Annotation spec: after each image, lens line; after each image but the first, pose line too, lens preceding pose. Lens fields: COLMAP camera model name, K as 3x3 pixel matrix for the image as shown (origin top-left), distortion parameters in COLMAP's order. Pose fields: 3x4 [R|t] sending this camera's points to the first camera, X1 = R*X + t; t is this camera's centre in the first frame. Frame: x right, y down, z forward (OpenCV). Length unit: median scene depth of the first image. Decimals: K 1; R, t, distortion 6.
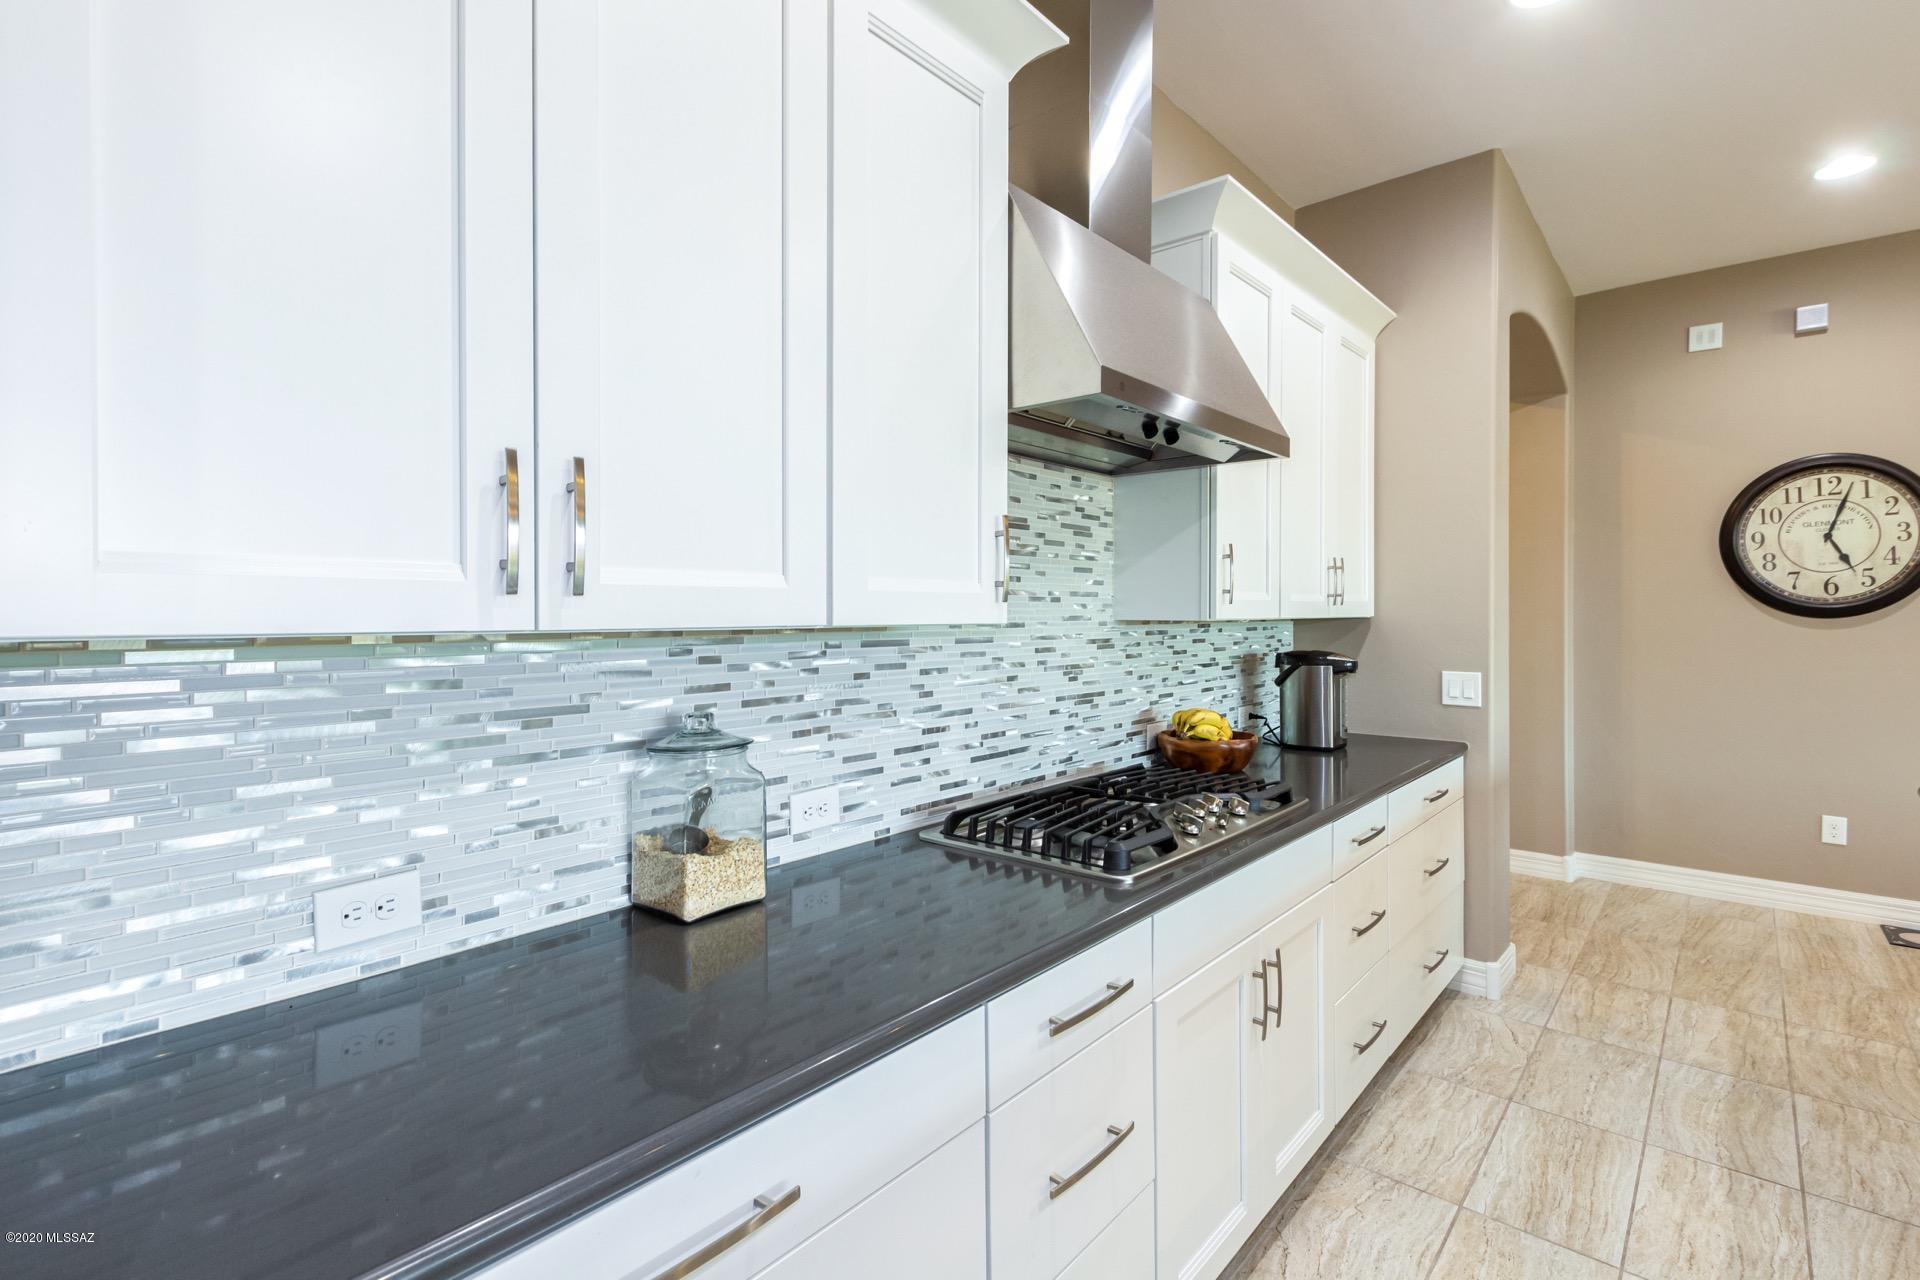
lens RADIAL K [[914.9, 0, 948.8], [0, 914.9, 613.2], [0, 0, 1]] dist [0.018262, 0.000091]
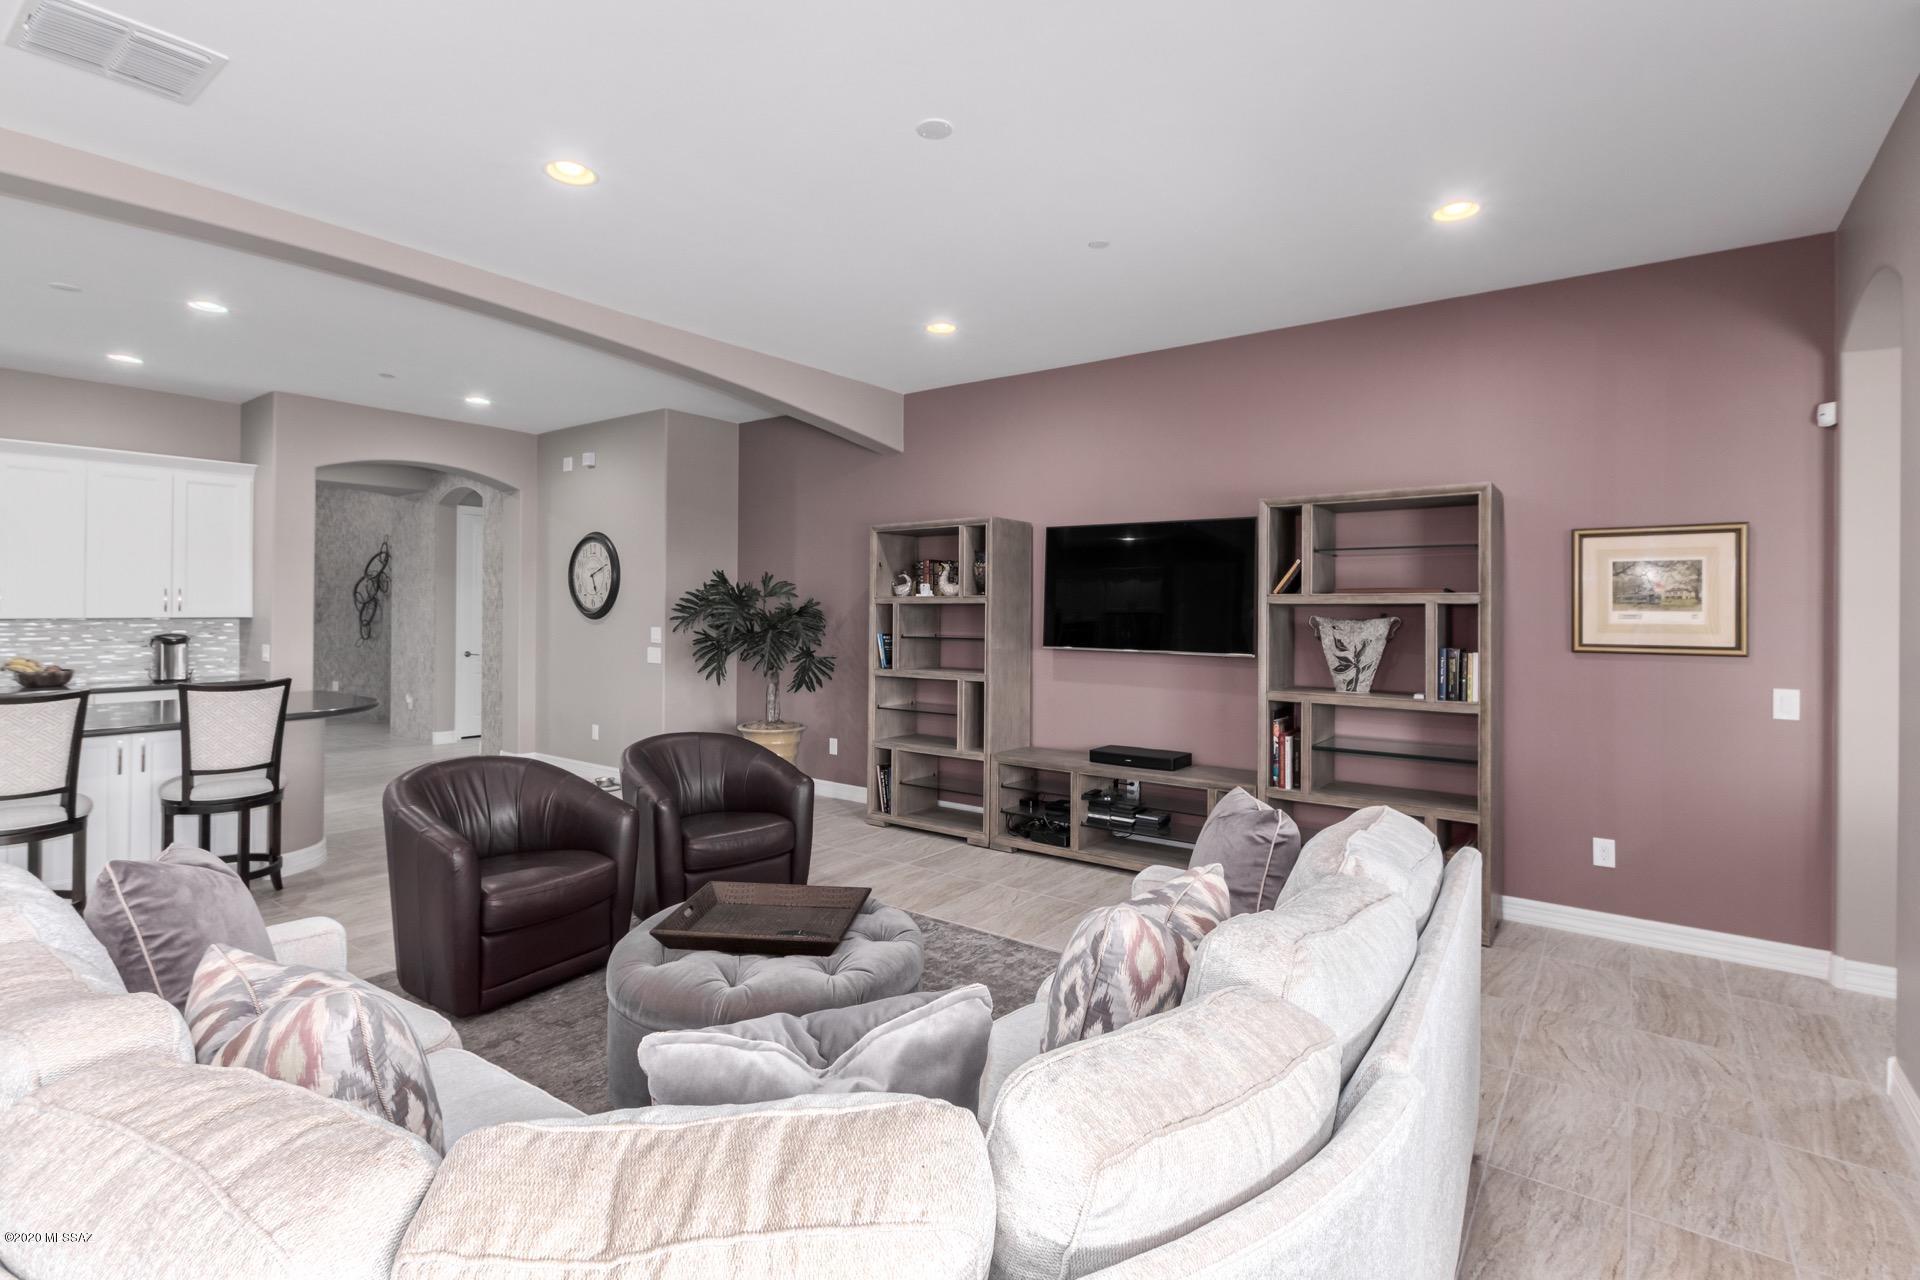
lens RADIAL K [[925.8, 0, 967.2], [0, 925.8, 592.0], [0, 0, 1]] dist [-0.002929, -0.000268]
pose [[0.996467, 0.012114, 0.083105, 1.824312], [-0.011207, 0.999872, -0.011381, -0.044499], [-0.083232, 0.010409, 0.996476, -1.099821]]
